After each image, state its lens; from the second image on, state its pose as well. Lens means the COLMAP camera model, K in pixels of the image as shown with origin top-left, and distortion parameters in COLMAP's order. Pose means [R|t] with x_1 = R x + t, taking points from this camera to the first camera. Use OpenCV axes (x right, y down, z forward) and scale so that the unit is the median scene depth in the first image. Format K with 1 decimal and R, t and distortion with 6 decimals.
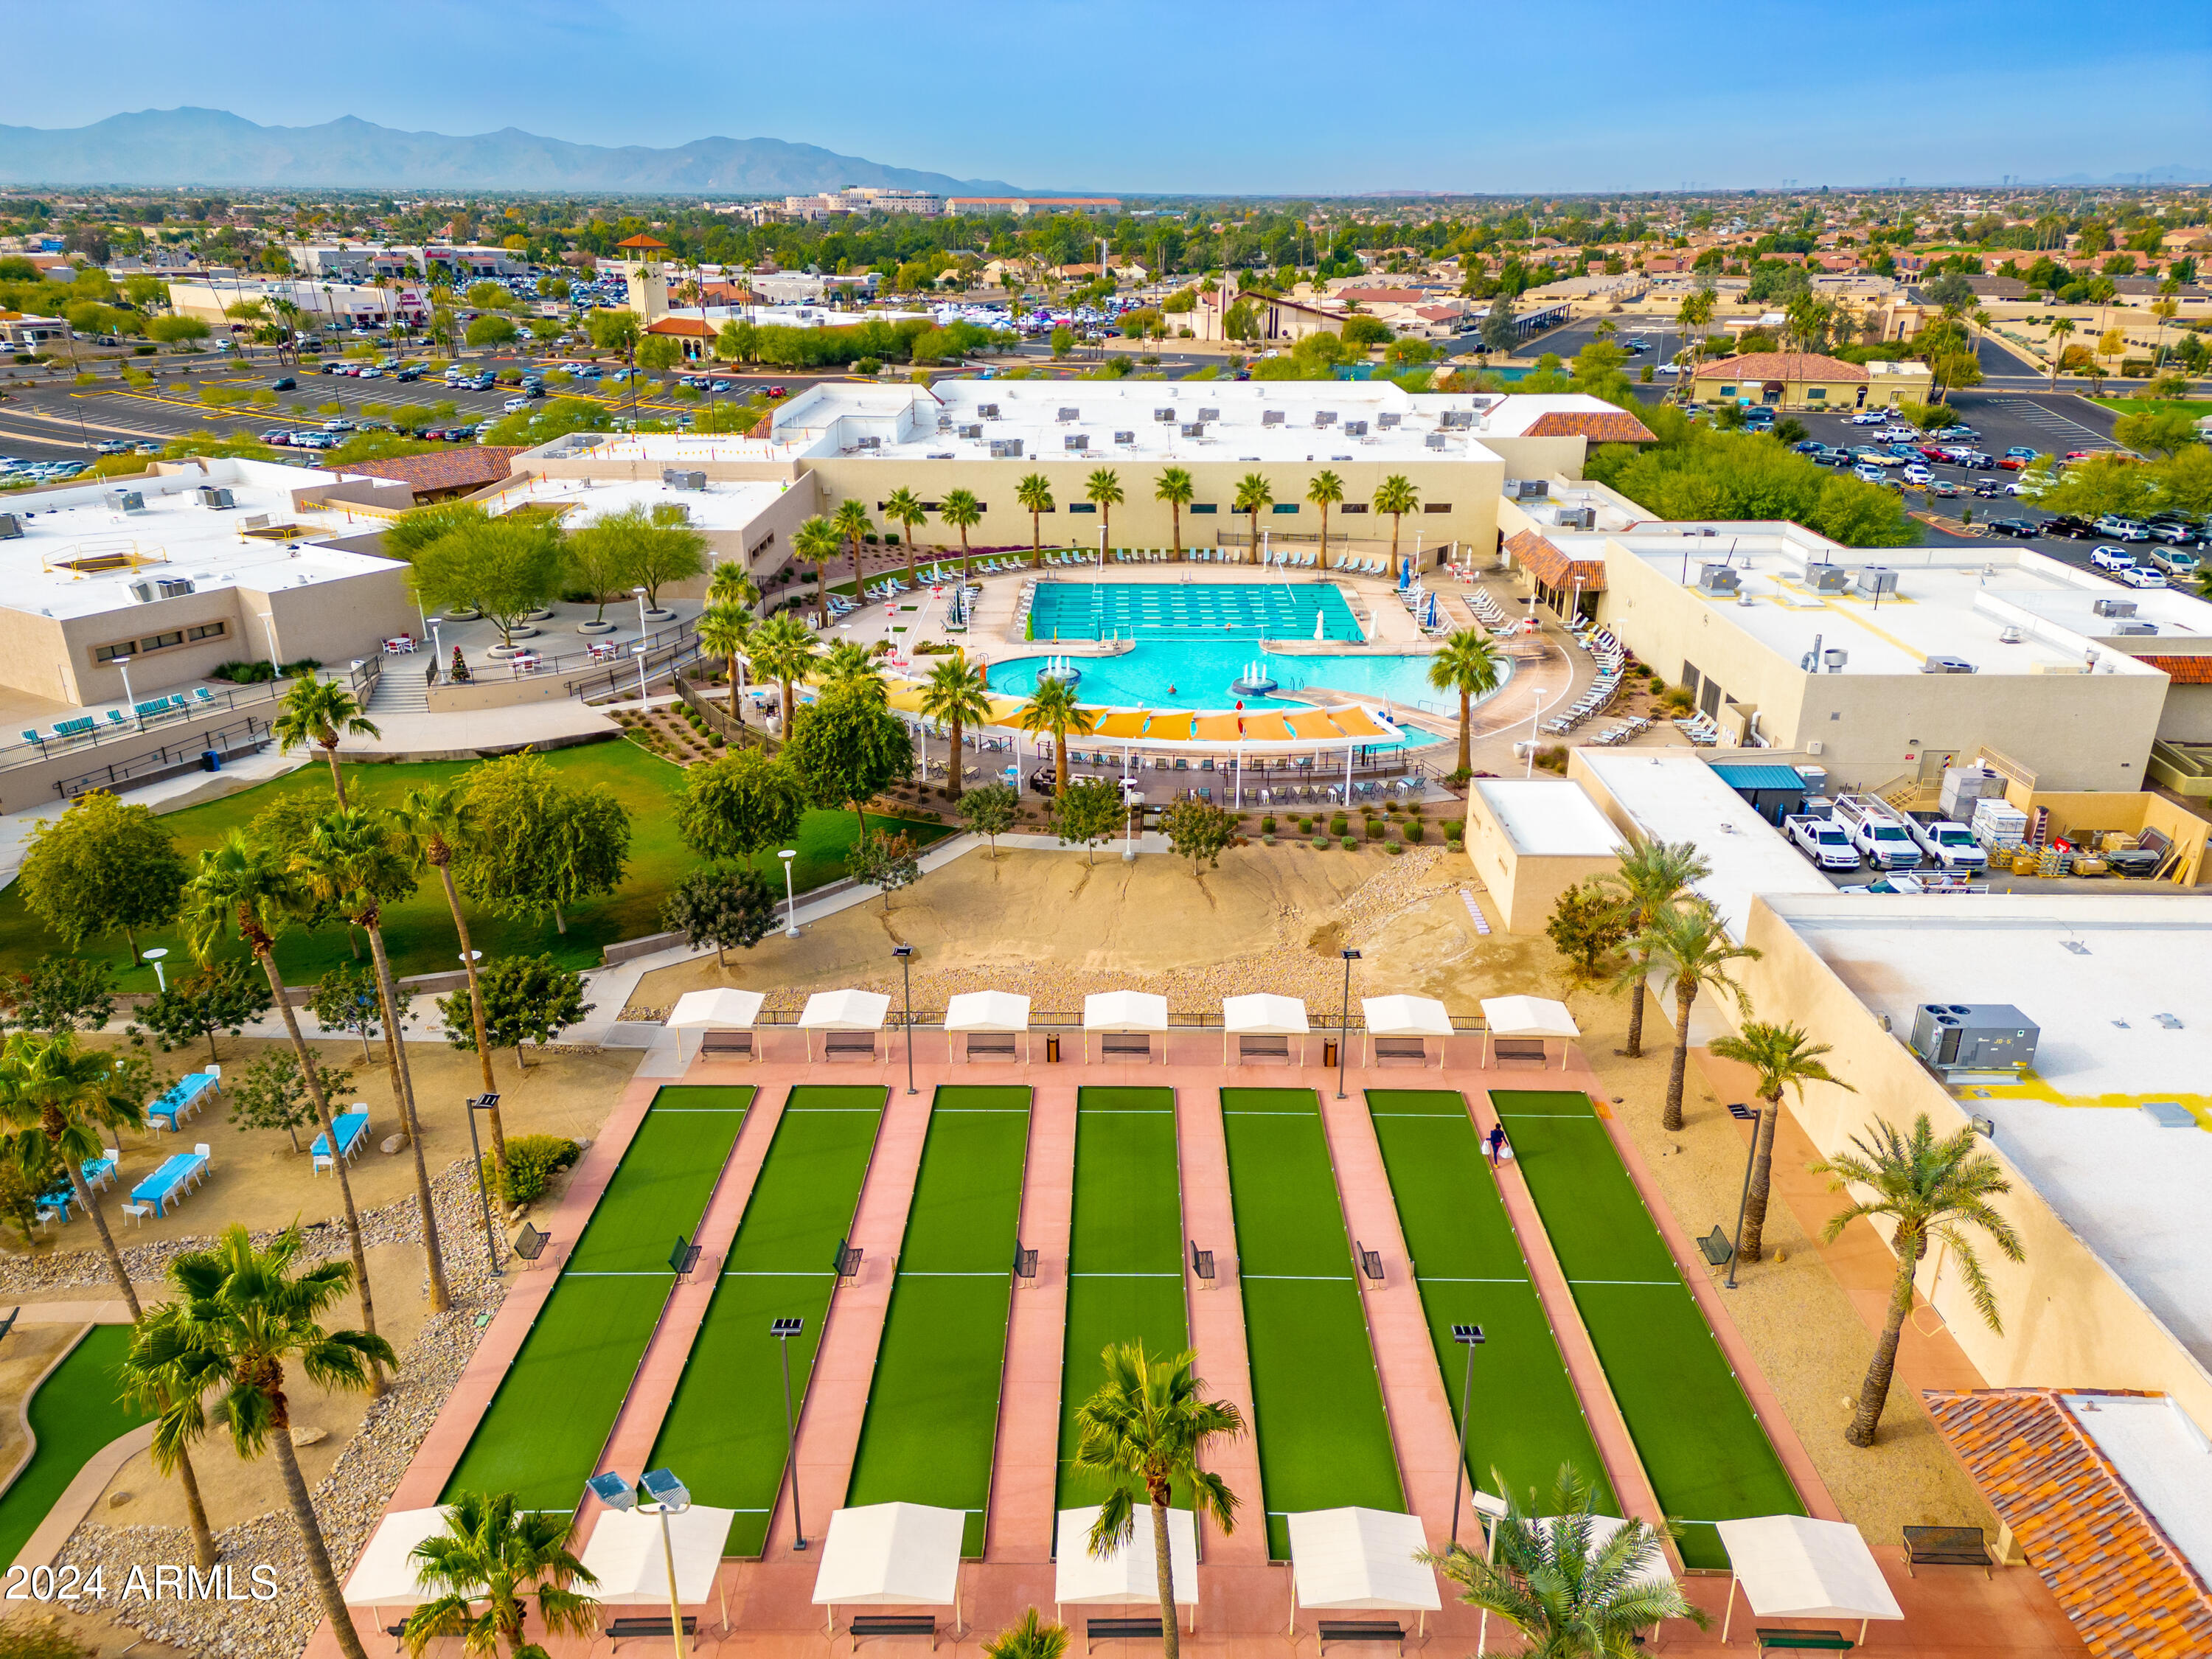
lens RADIAL K [[1527.0, 0, 1106.0], [0, 1527.0, 829.5], [0, 0, 1]] dist [0.074279, -0.037050]
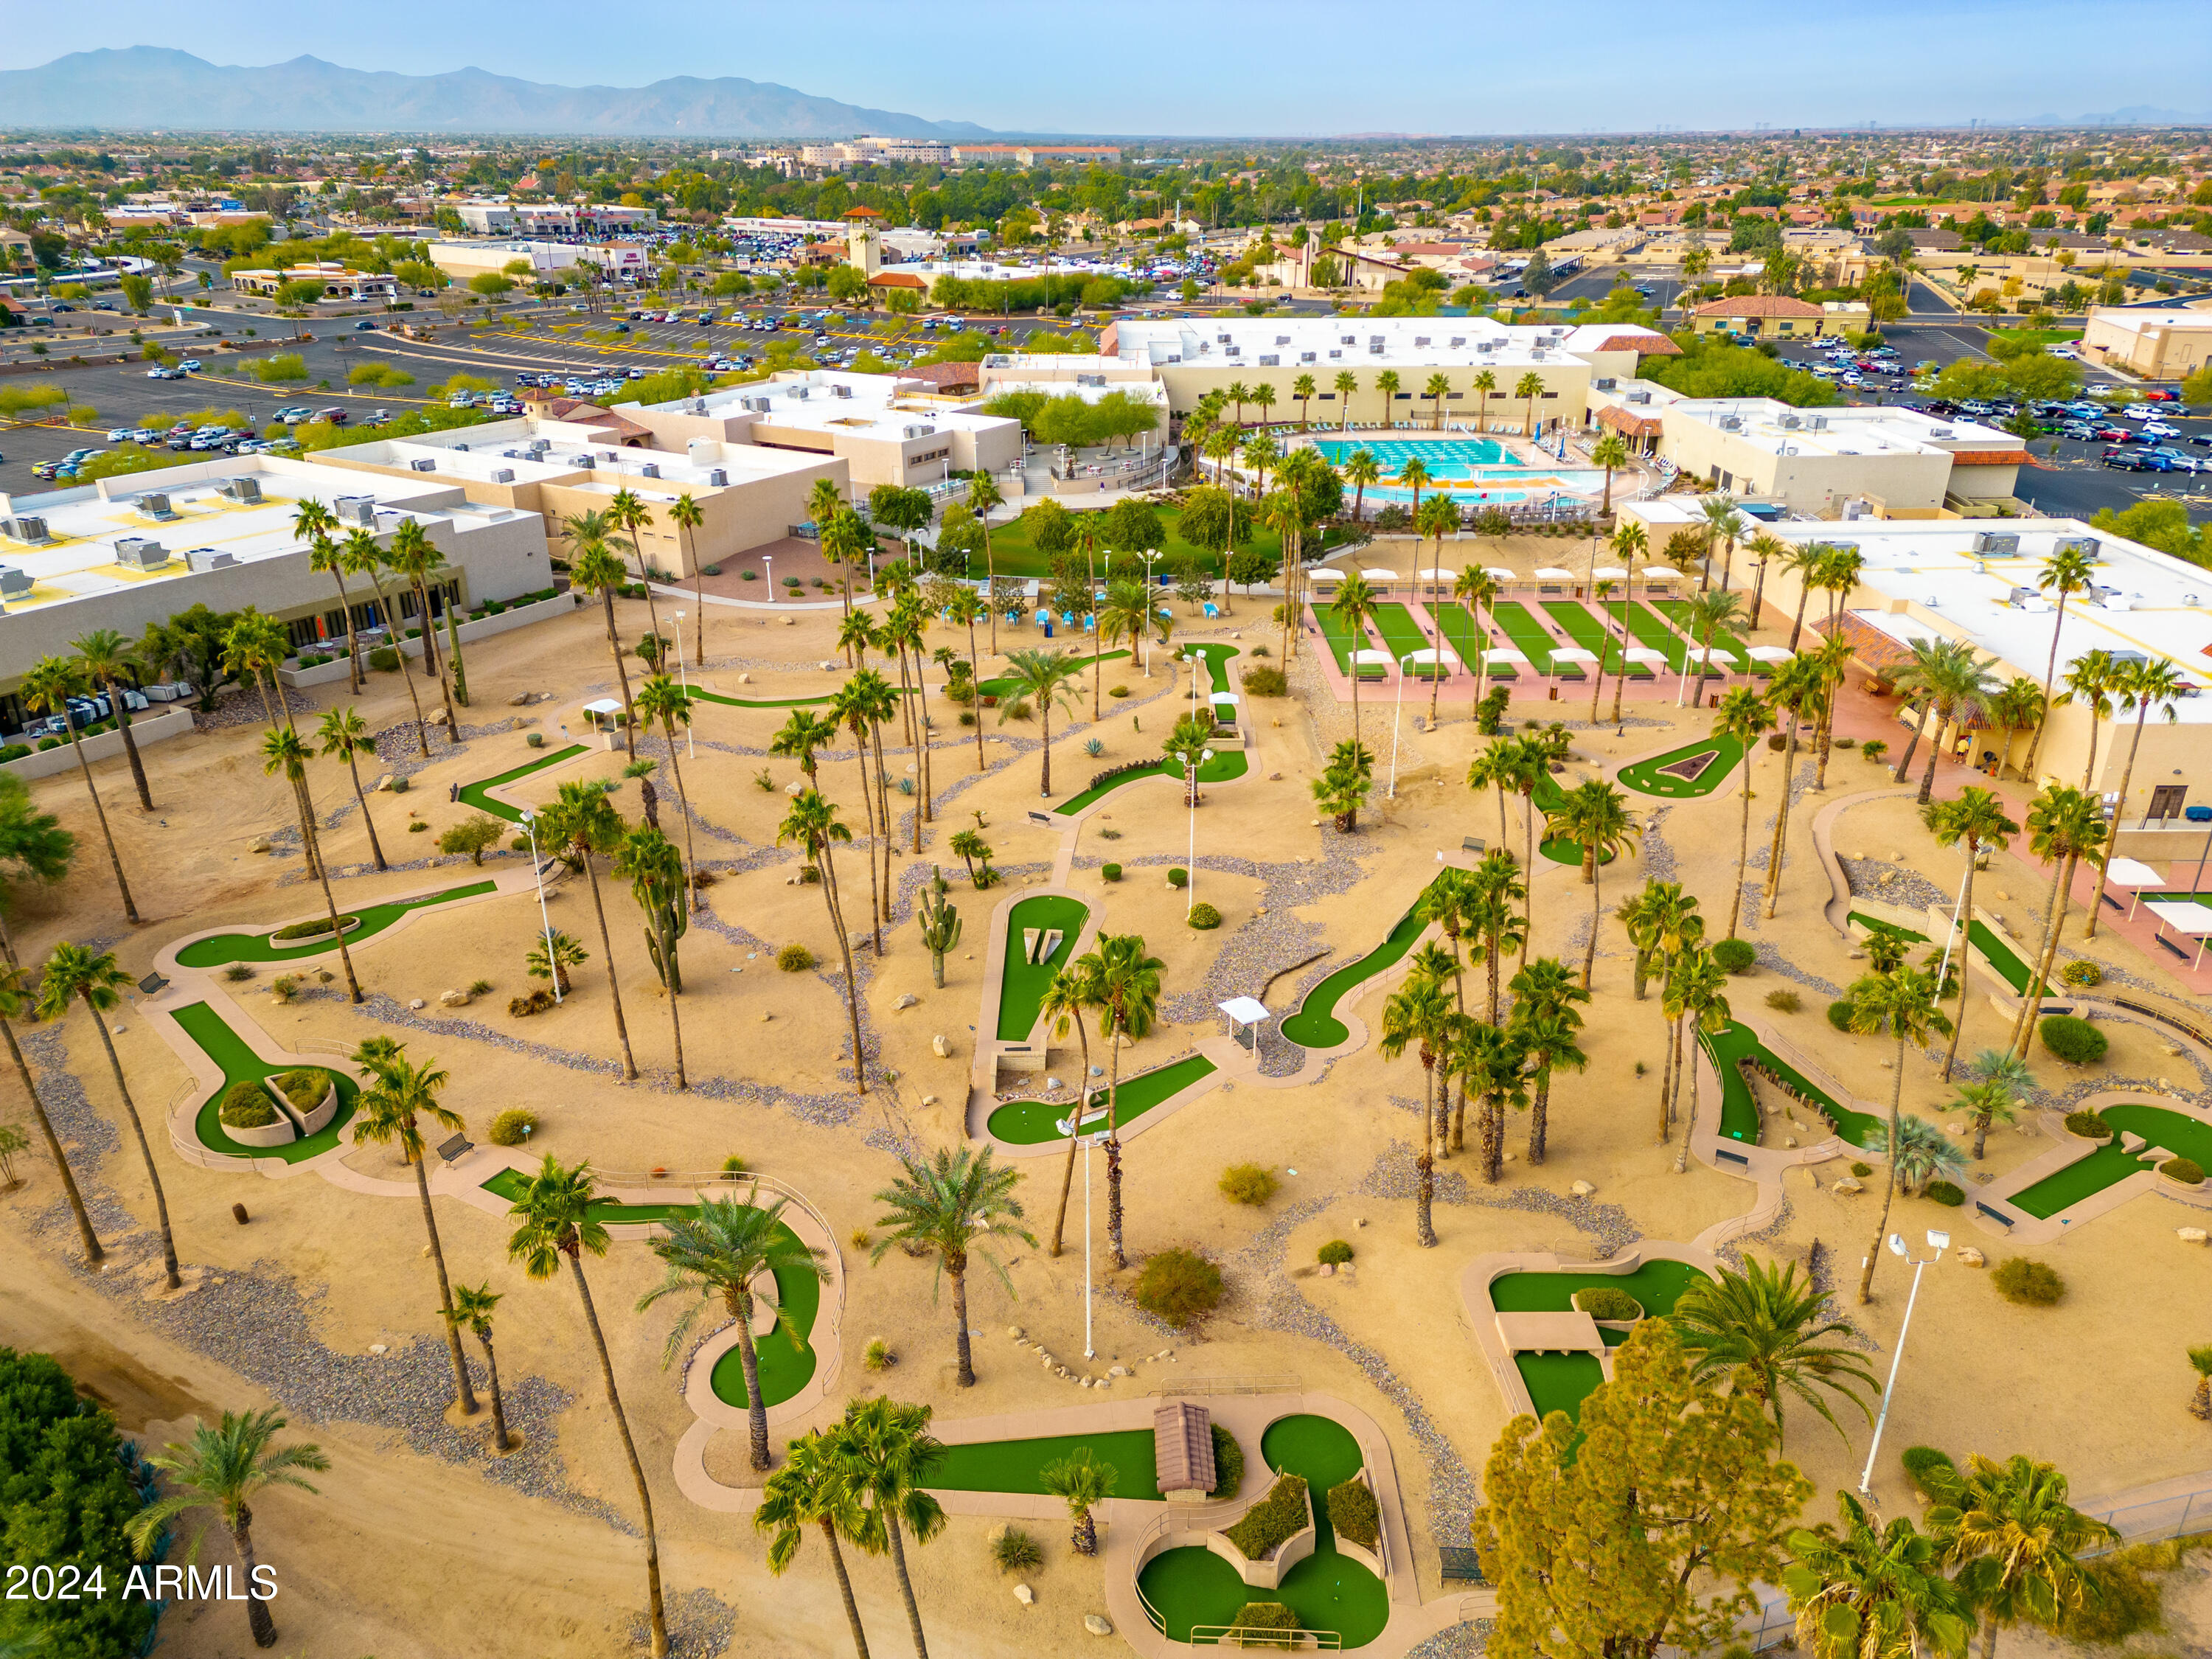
lens RADIAL K [[1527.0, 0, 1106.0], [0, 1527.0, 829.5], [0, 0, 1]] dist [0.074279, -0.037050]
pose [[0.999823, -0.008775, 0.016653, -0.128932], [0.008243, 0.999462, 0.031756, 0.087779], [-0.016923, -0.031613, 0.999357, -0.285791]]
